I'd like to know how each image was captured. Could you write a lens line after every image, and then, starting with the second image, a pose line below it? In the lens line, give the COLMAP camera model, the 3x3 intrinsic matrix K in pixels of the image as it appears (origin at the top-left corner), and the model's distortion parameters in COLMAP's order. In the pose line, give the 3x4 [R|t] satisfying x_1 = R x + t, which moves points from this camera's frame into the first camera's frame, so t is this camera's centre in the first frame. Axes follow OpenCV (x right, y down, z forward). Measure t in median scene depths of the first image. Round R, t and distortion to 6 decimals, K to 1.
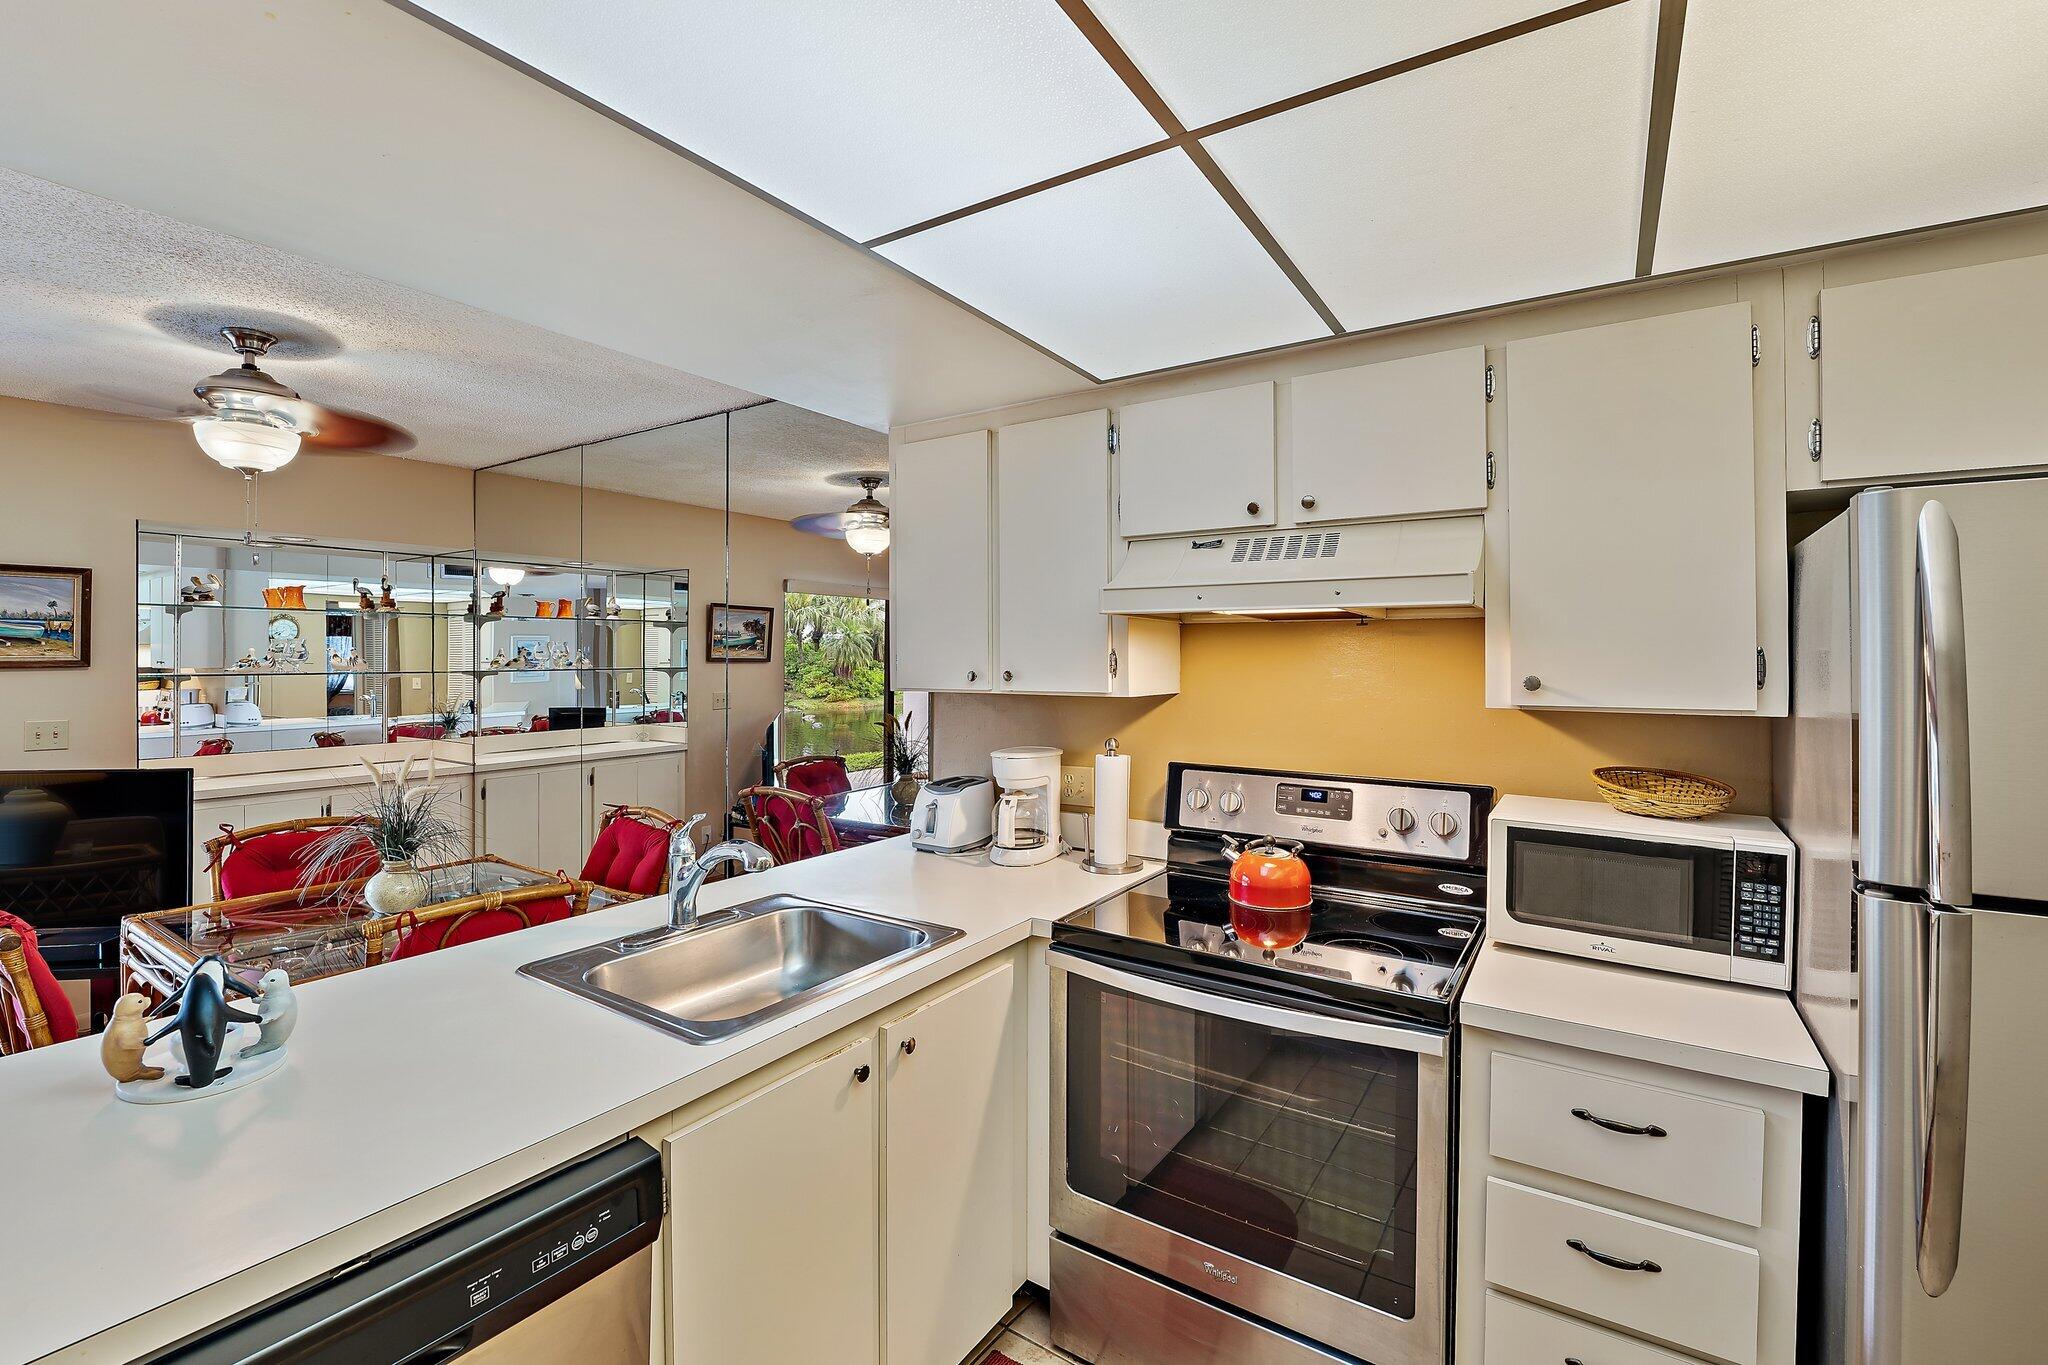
lens RADIAL K [[871.4, 0, 991.3], [0, 871.4, 657.9], [0, 0, 1]] dist [-0.018056, 0.000858]
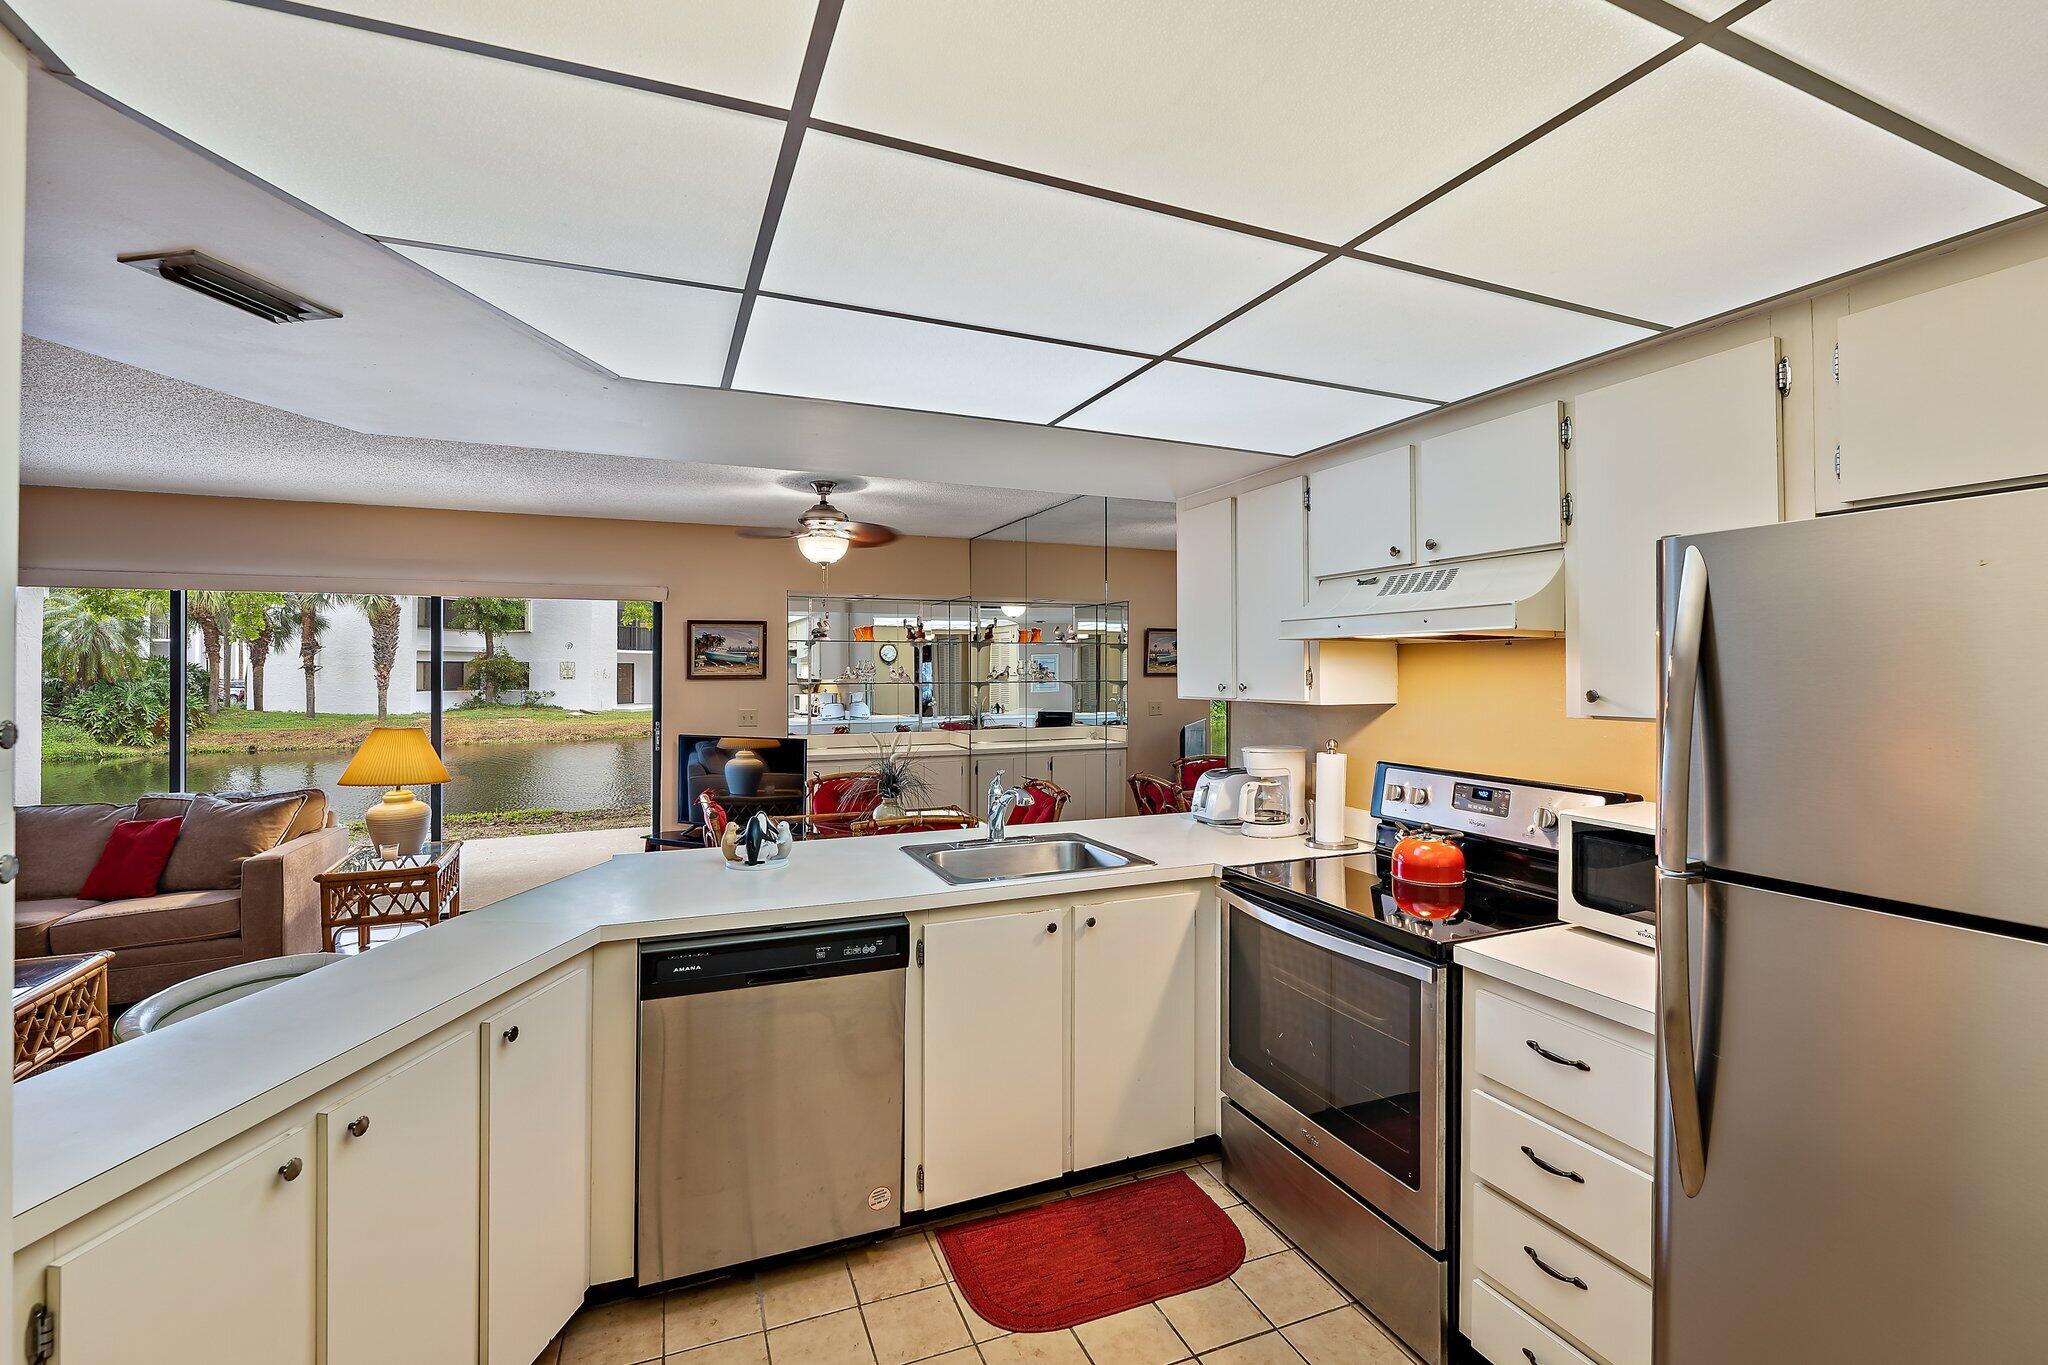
lens RADIAL K [[871.4, 0, 1010.2], [0, 871.4, 663.1], [0, 0, 1]] dist [-0.018056, 0.000858]
pose [[0.836306, -0.007196, -0.548216, 0.439216], [0.002245, 0.999950, -0.009701, -0.003280], [0.548258, 0.006882, 0.836281, -0.265122]]
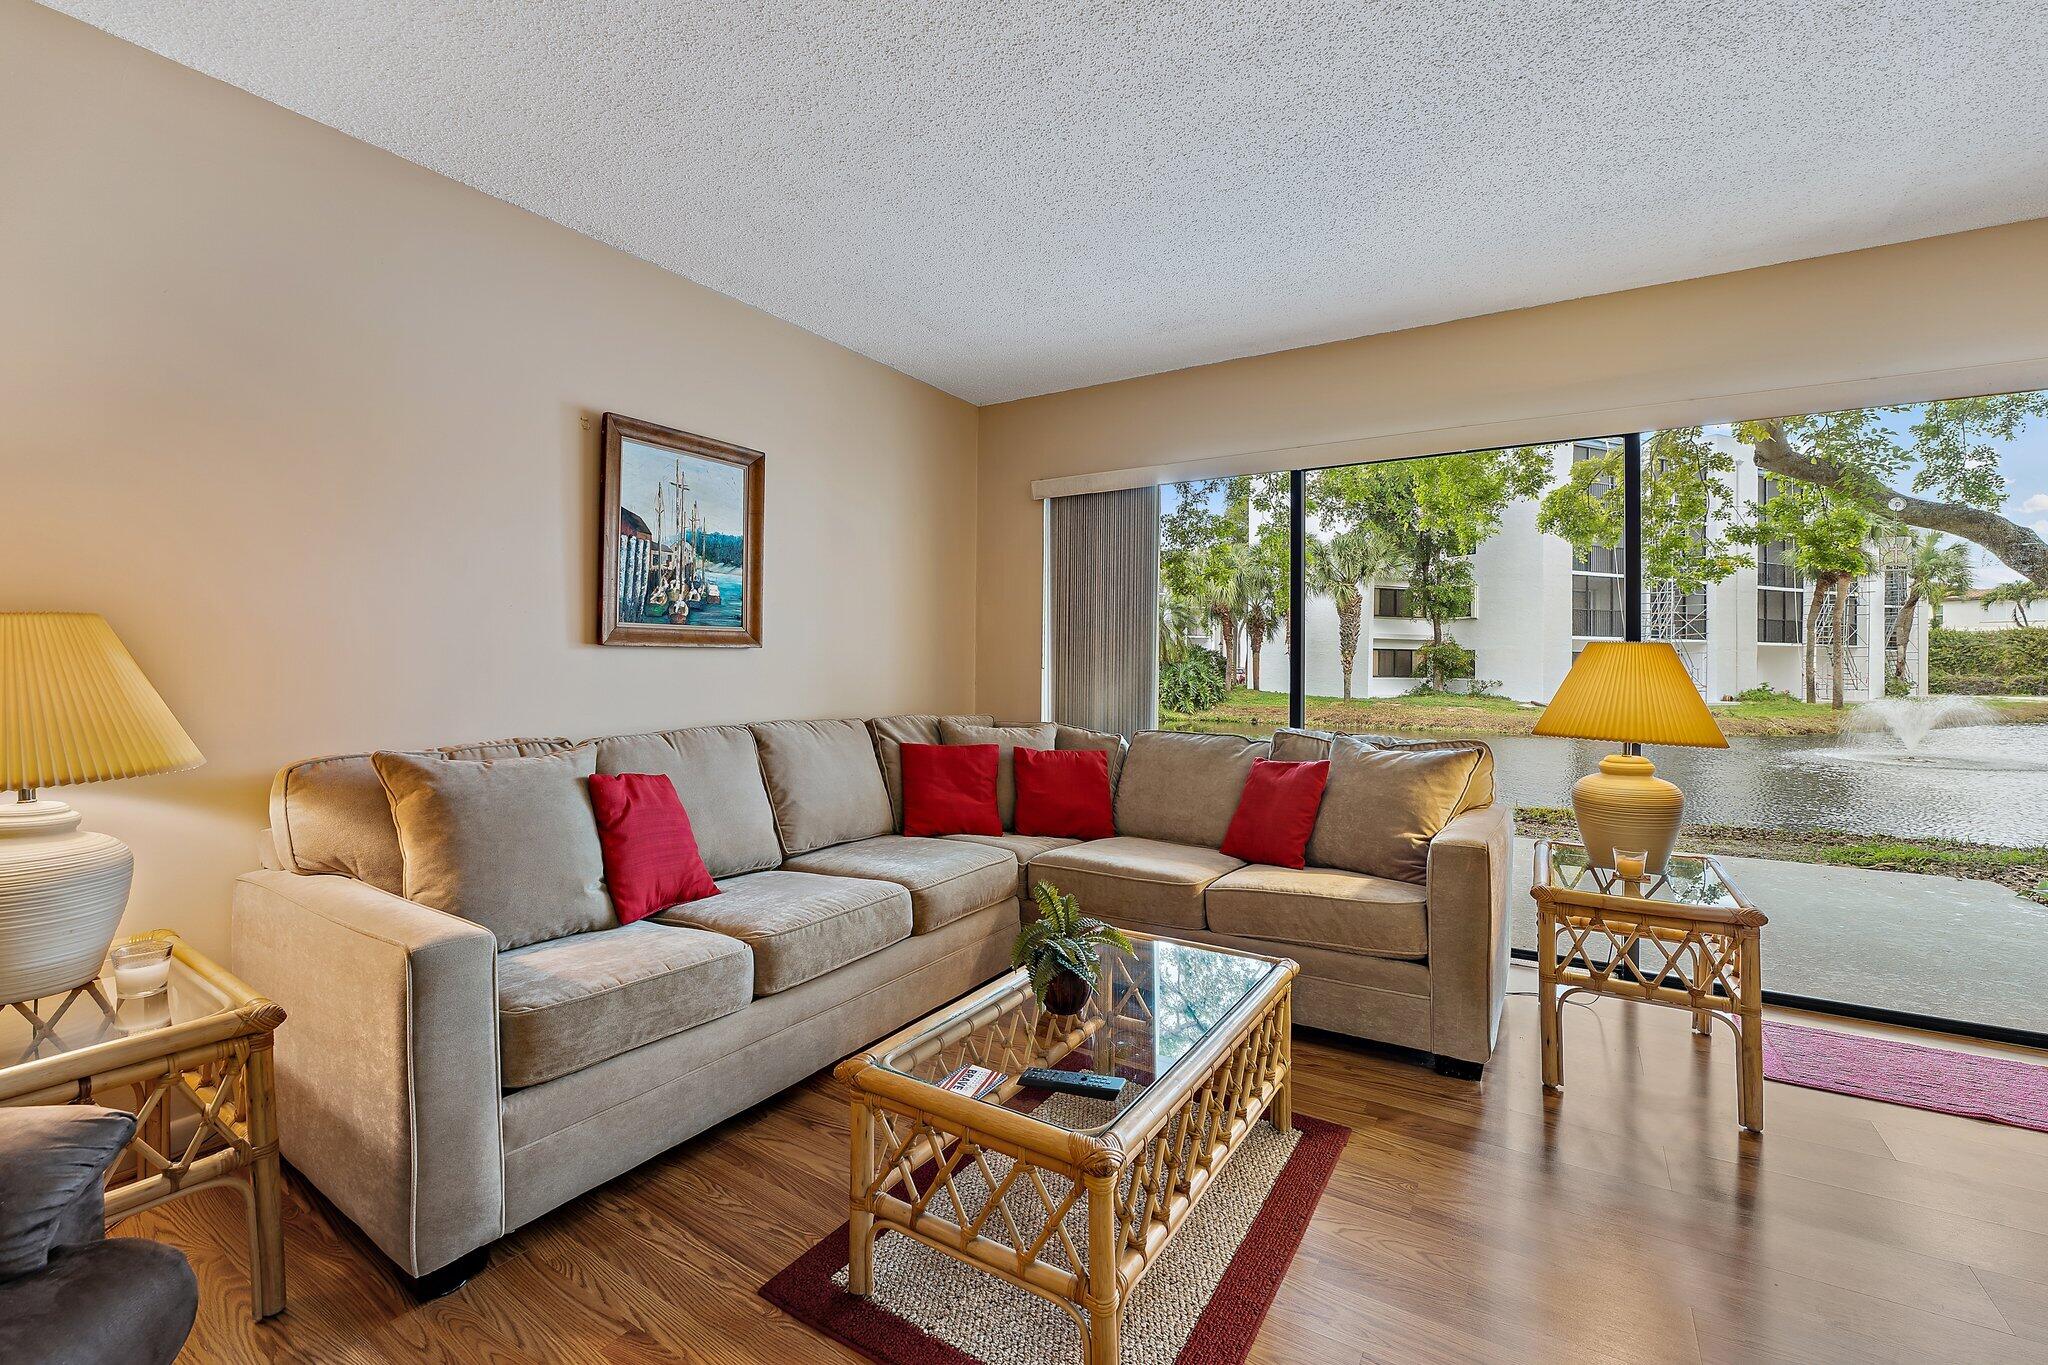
lens RADIAL K [[871.4, 0, 1031.0], [0, 871.4, 657.2], [0, 0, 1]] dist [-0.018056, 0.000858]
pose [[0.034221, -0.008564, -0.999378, -0.731087], [-0.009824, 0.999912, -0.008905, 0.159666], [0.999366, 0.010122, 0.034134, -0.164357]]
